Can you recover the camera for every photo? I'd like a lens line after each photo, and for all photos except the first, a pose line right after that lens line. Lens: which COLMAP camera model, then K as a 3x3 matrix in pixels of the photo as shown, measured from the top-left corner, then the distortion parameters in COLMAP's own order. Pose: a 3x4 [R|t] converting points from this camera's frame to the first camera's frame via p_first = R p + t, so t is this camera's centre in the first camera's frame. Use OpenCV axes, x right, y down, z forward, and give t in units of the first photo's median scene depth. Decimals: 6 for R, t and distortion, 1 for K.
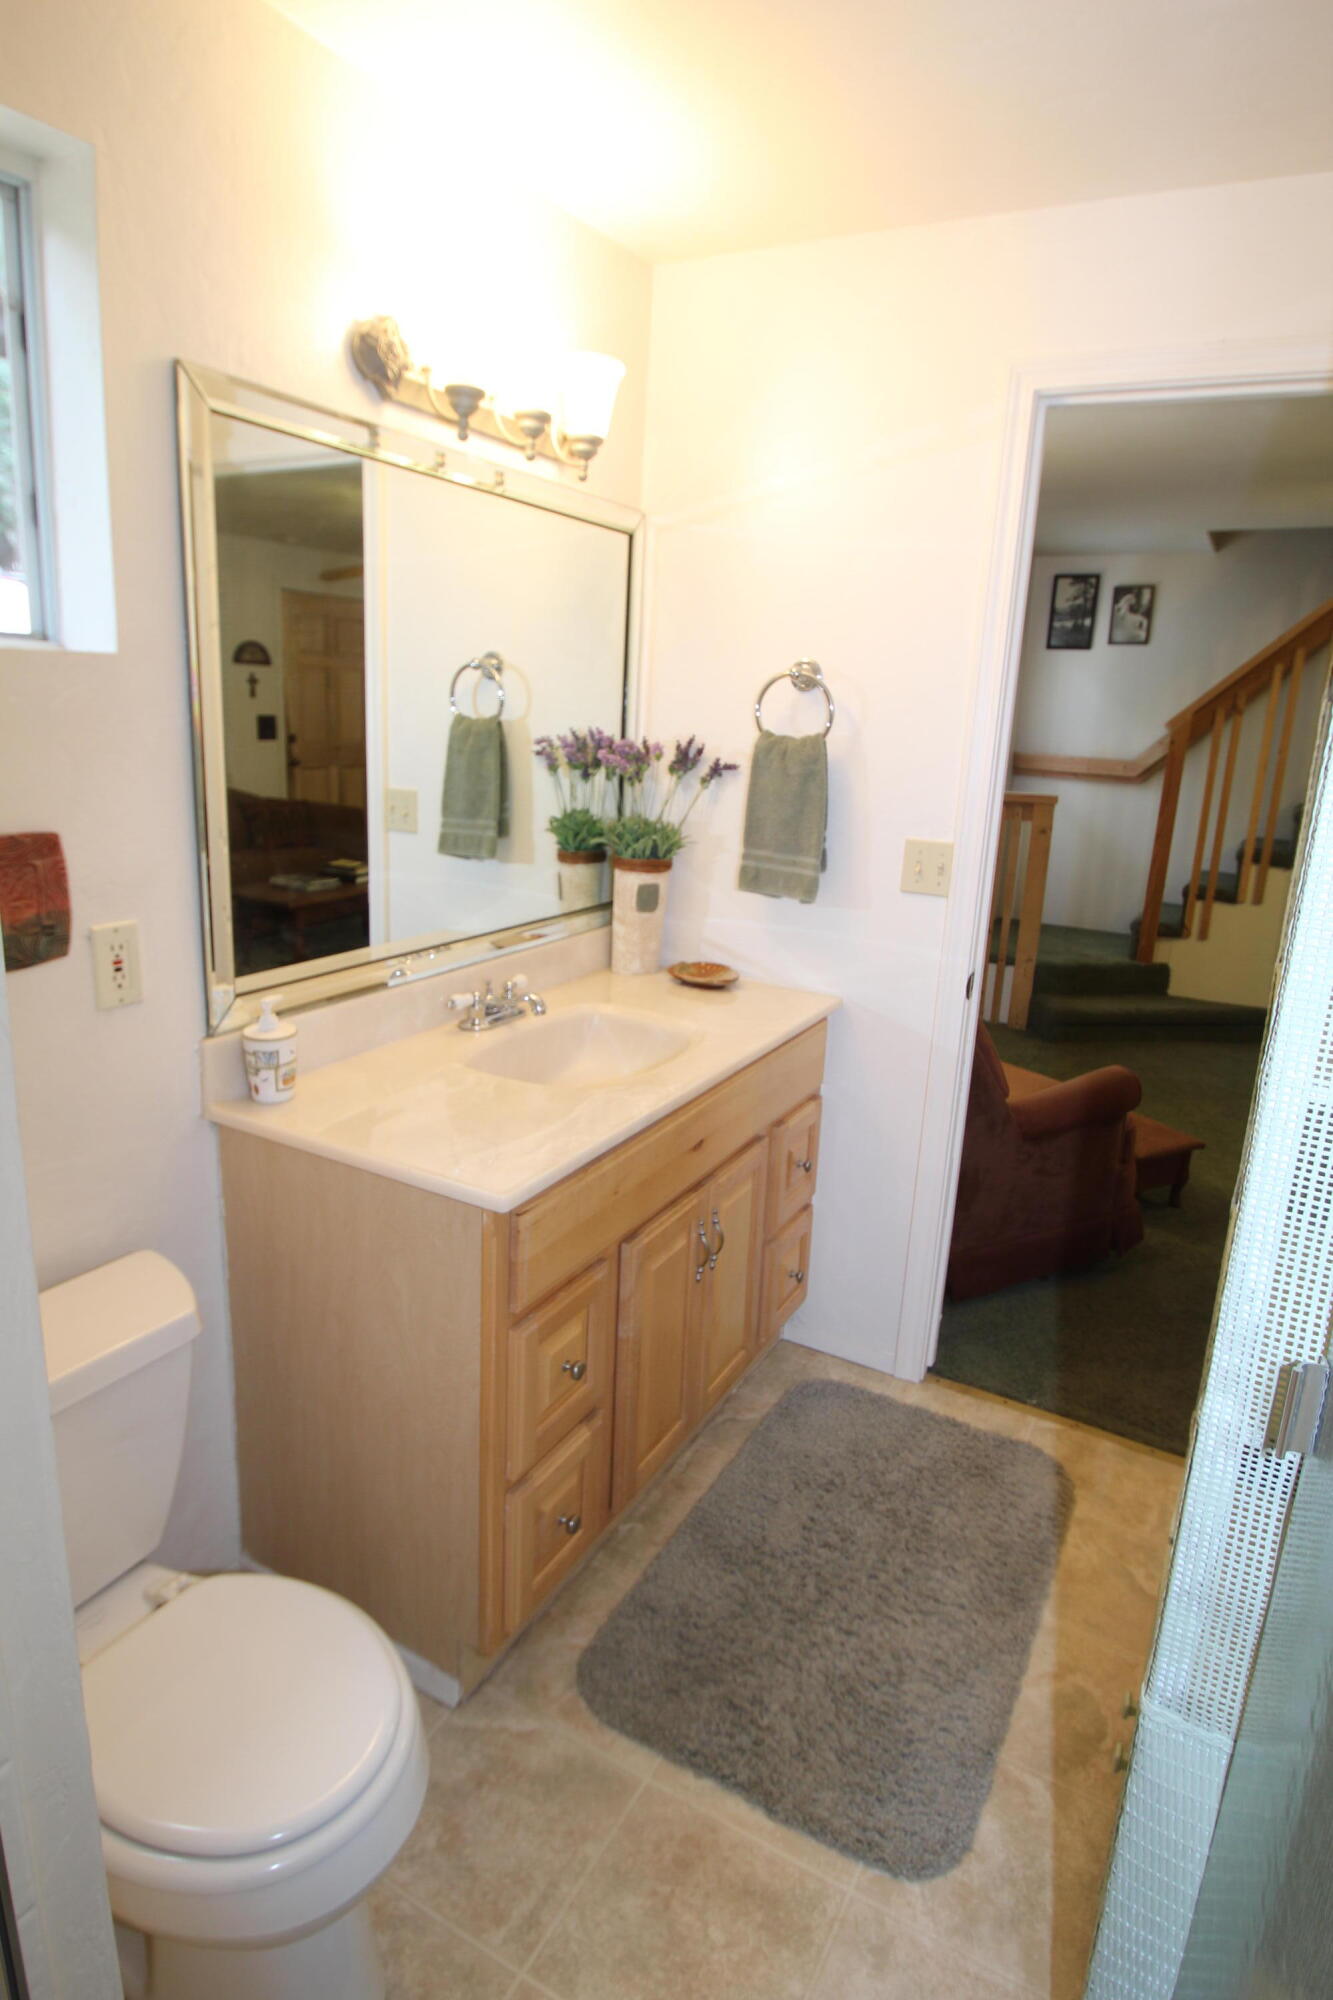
lens RADIAL K [[1132.3, 0, 666.5], [0, 1132.3, 1000.0], [0, 0, 1]] dist [-0.015998, -0.008798]
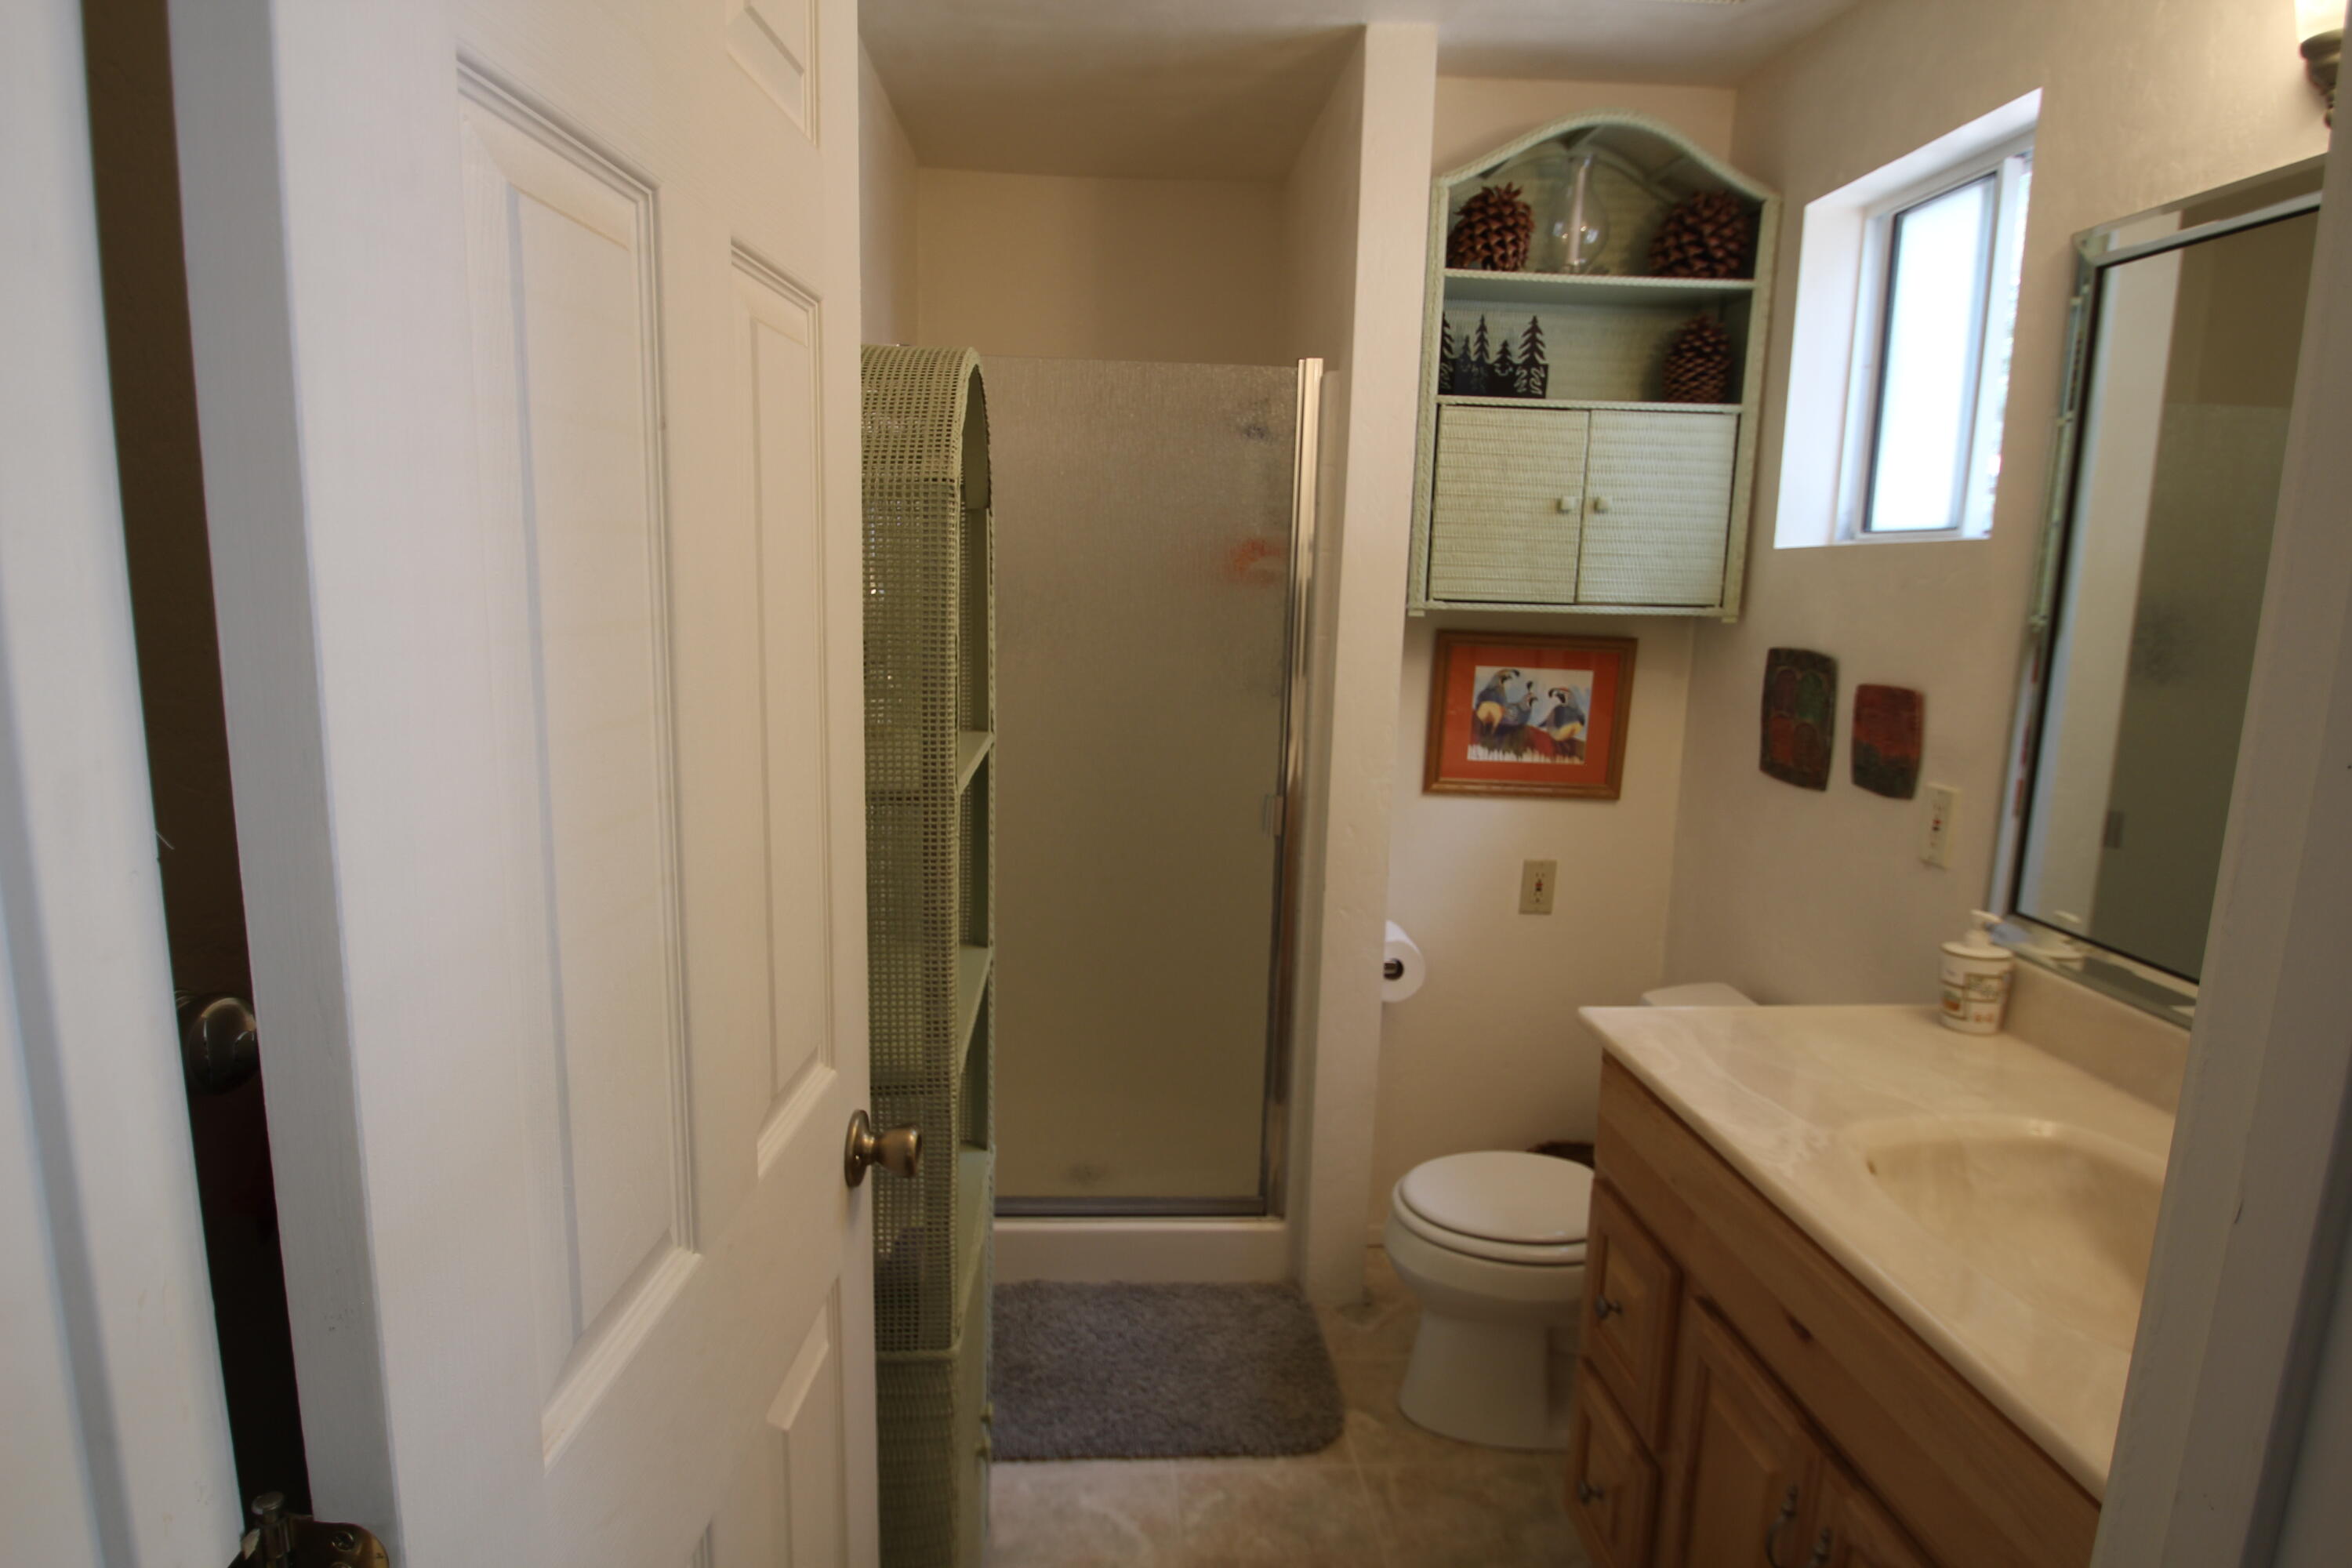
lens RADIAL K [[1331.6, 0, 1148.8], [0, 1331.6, 805.9], [0, 0, 1]] dist [-0.015998, -0.008798]
pose [[-0.846343, 0.036516, -0.531385, 0.825153], [-0.188734, 0.912358, 0.363295, -0.366613], [0.498079, 0.407763, -0.765276, 1.596220]]
